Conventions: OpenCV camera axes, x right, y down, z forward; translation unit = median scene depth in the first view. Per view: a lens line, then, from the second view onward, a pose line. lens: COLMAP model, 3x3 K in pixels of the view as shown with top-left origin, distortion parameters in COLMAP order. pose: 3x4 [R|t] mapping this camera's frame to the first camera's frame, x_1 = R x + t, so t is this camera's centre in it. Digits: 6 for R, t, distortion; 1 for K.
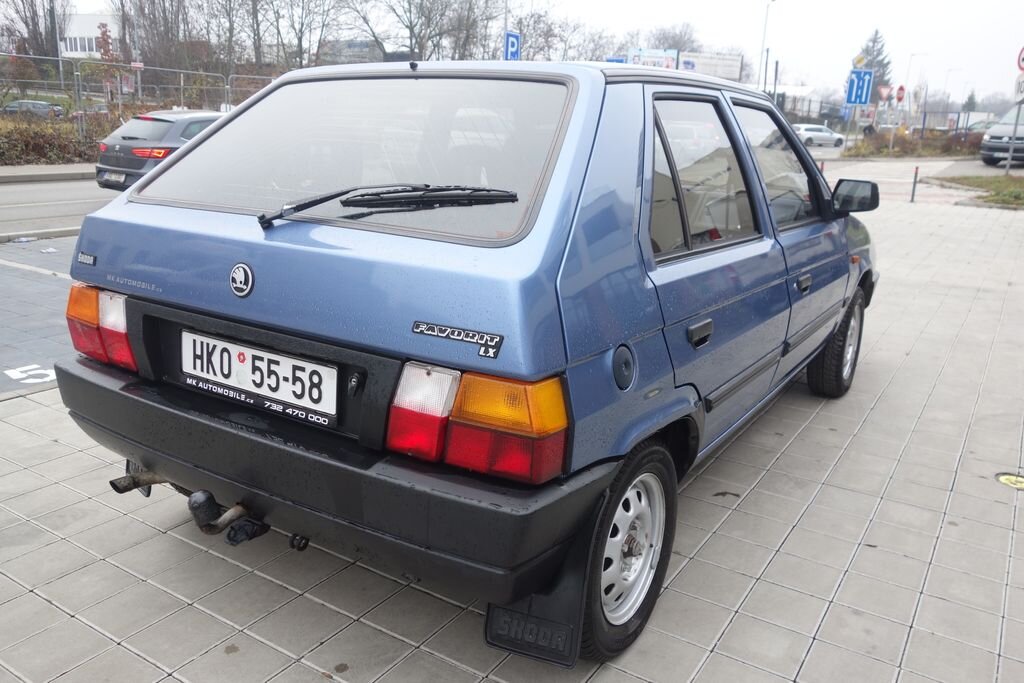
lens RADIAL K [[809.7, 0, 511.7], [0, 809.7, 340.5], [0, 0, 1]] dist [0.005443, -0.005805]
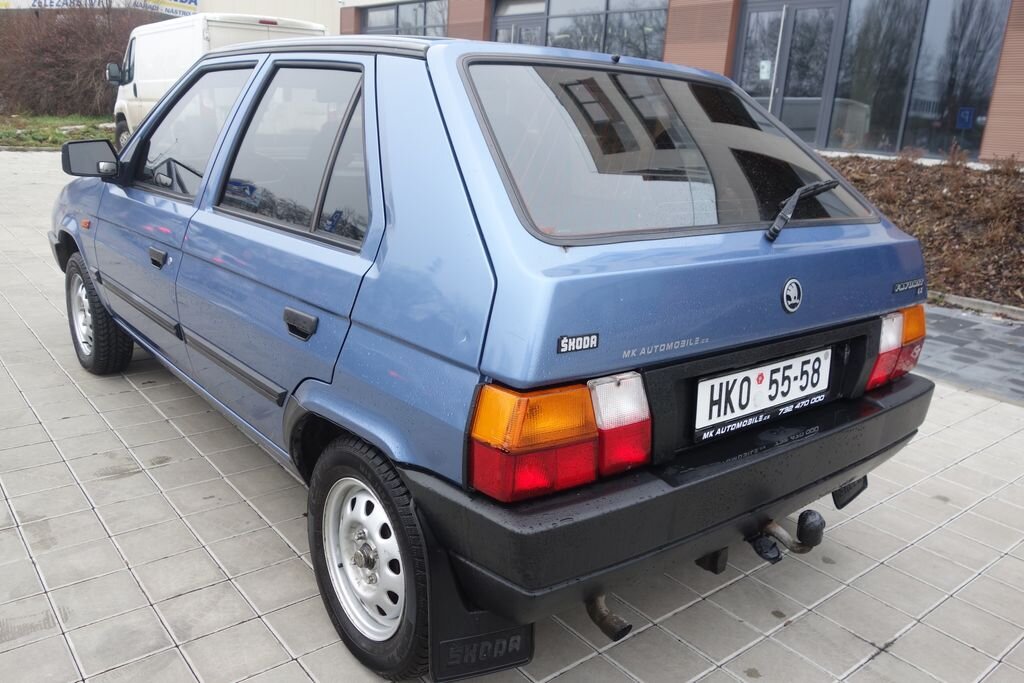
lens RADIAL K [[809.7, 0, 511.7], [0, 809.7, 339.3], [0, 0, 1]] dist [0.005443, -0.005805]
pose [[0.310241, -0.269792, 0.911572, -1.115707], [0.196580, 0.956366, 0.216147, -0.250728], [-0.930111, 0.112140, 0.349740, 0.806397]]
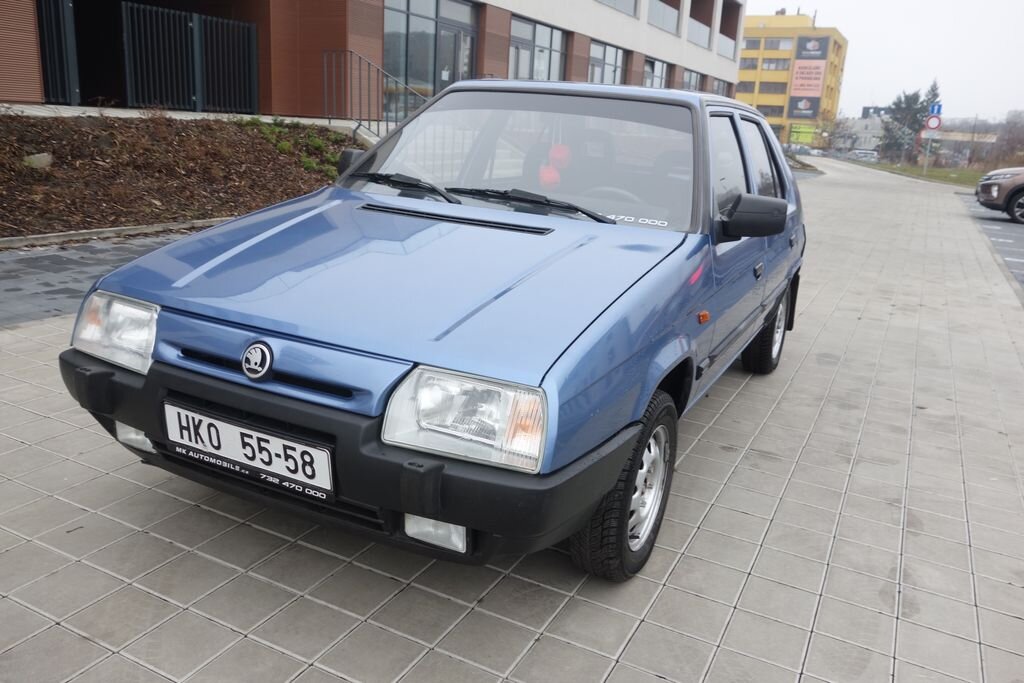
lens RADIAL K [[809.7, 0, 510.4], [0, 809.7, 342.6], [0, 0, 1]] dist [0.005443, -0.005805]
pose [[-0.989665, -0.071026, -0.124572, 0.490151], [-0.124154, 0.859095, 0.496530, -0.792245], [0.071753, 0.506864, -0.859034, 3.041018]]
